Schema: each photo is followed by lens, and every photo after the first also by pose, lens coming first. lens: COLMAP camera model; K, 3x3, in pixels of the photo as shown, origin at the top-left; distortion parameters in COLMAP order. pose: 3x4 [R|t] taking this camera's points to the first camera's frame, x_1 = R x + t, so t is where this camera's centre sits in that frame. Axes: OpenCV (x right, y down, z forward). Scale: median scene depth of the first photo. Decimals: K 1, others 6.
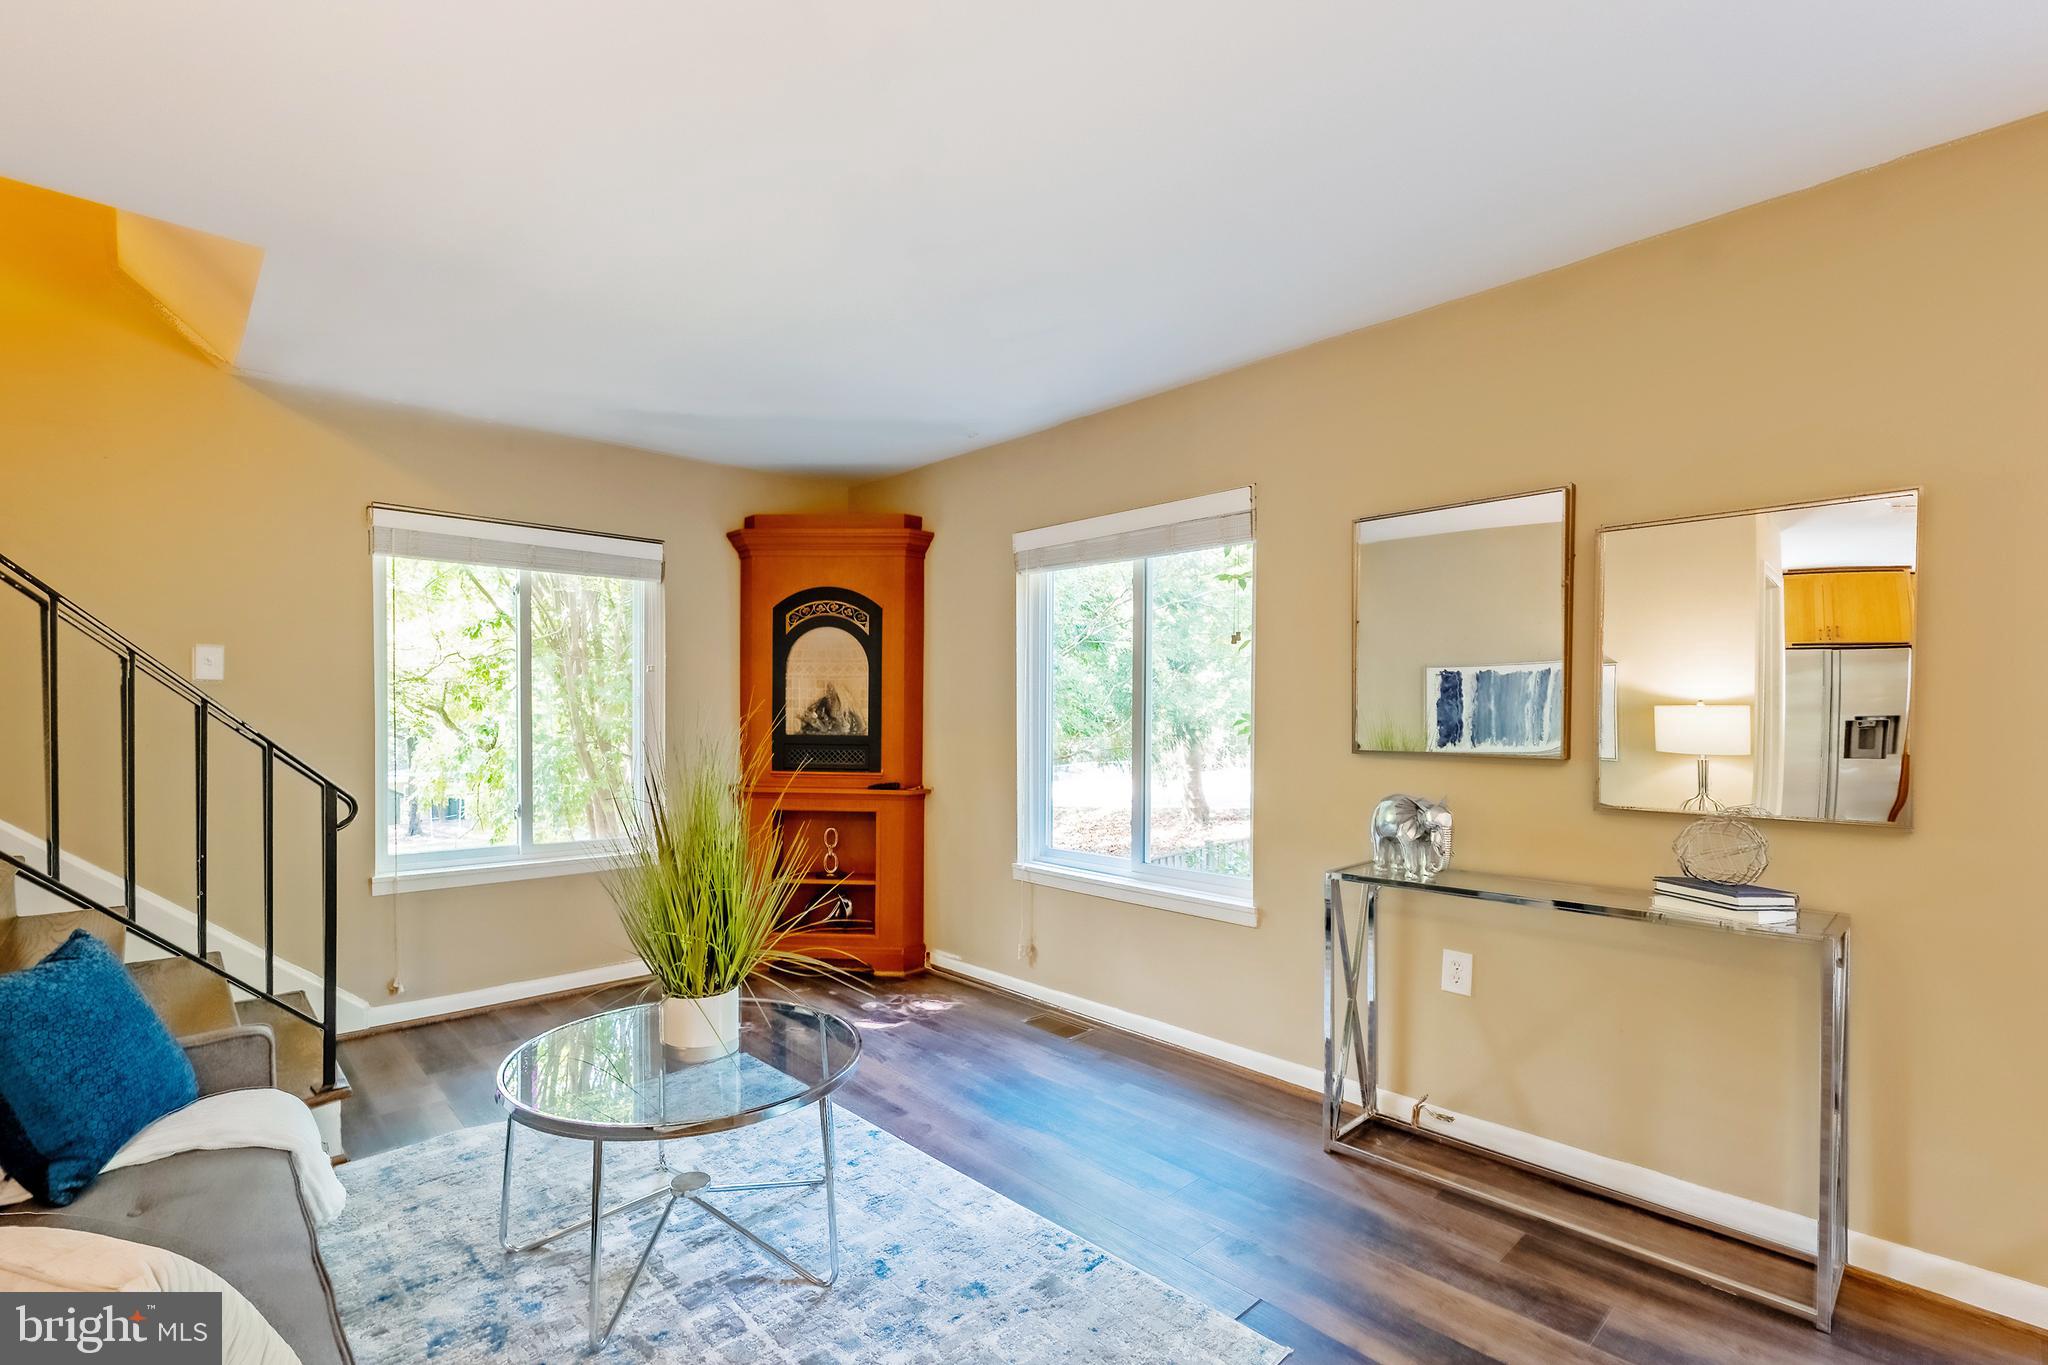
lens RADIAL K [[843.1, 0, 1045.1], [0, 843.1, 733.7], [0, 0, 1]] dist [0.001569, -0.000106]
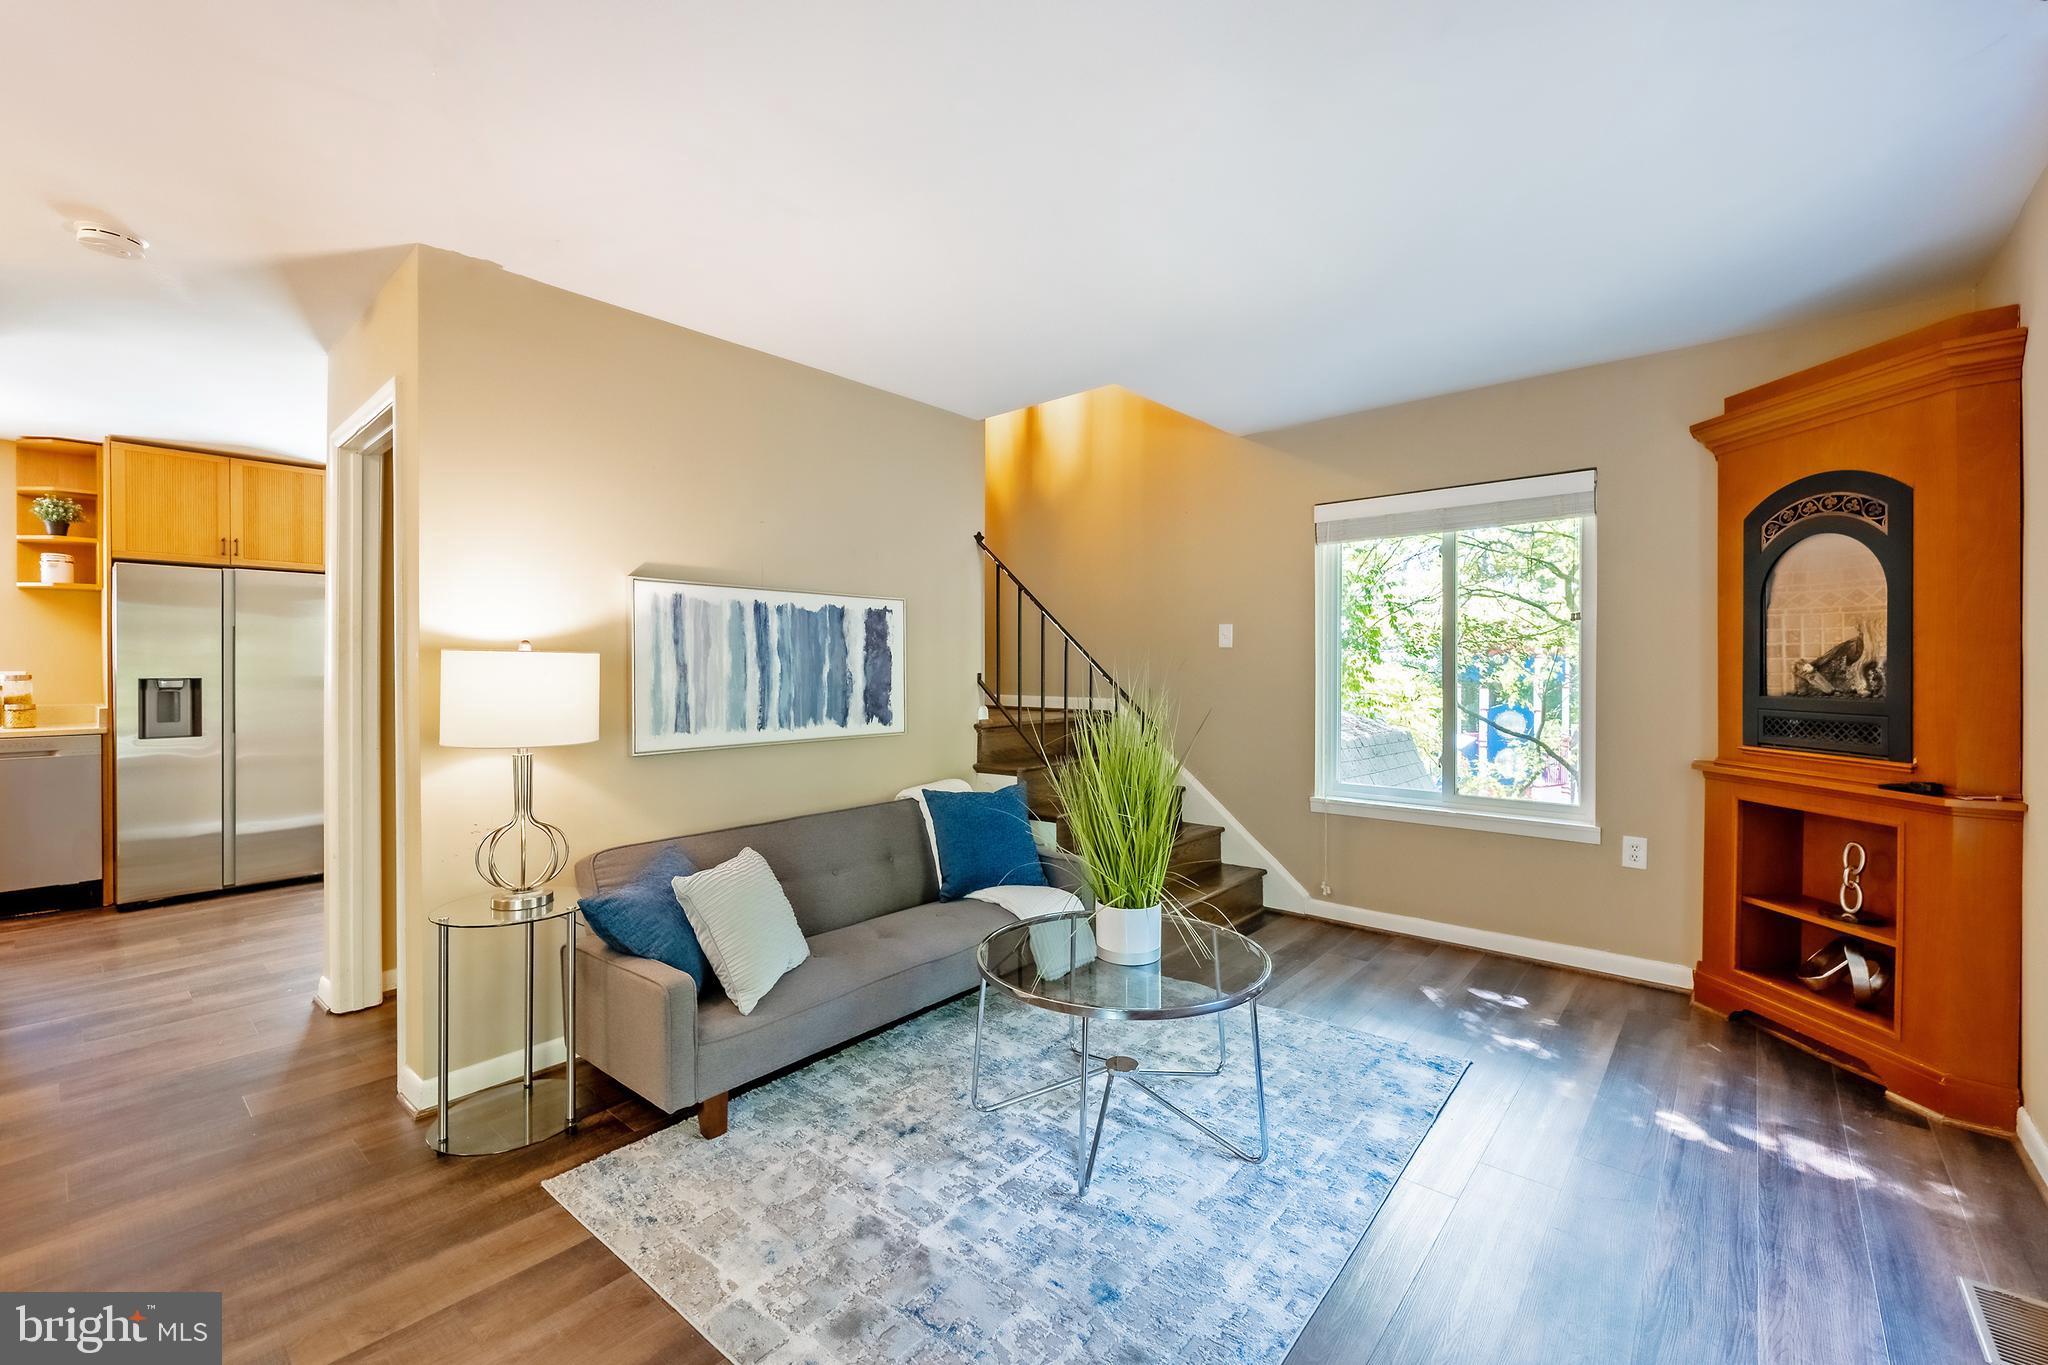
lens RADIAL K [[843.1, 0, 1025.8], [0, 843.1, 669.7], [0, 0, 1]] dist [0.001569, -0.000106]
pose [[0.135273, -0.001758, -0.990807, 0.311957], [-0.018996, 0.999810, -0.004368, -0.005737], [0.990626, 0.019412, 0.135214, 0.298137]]
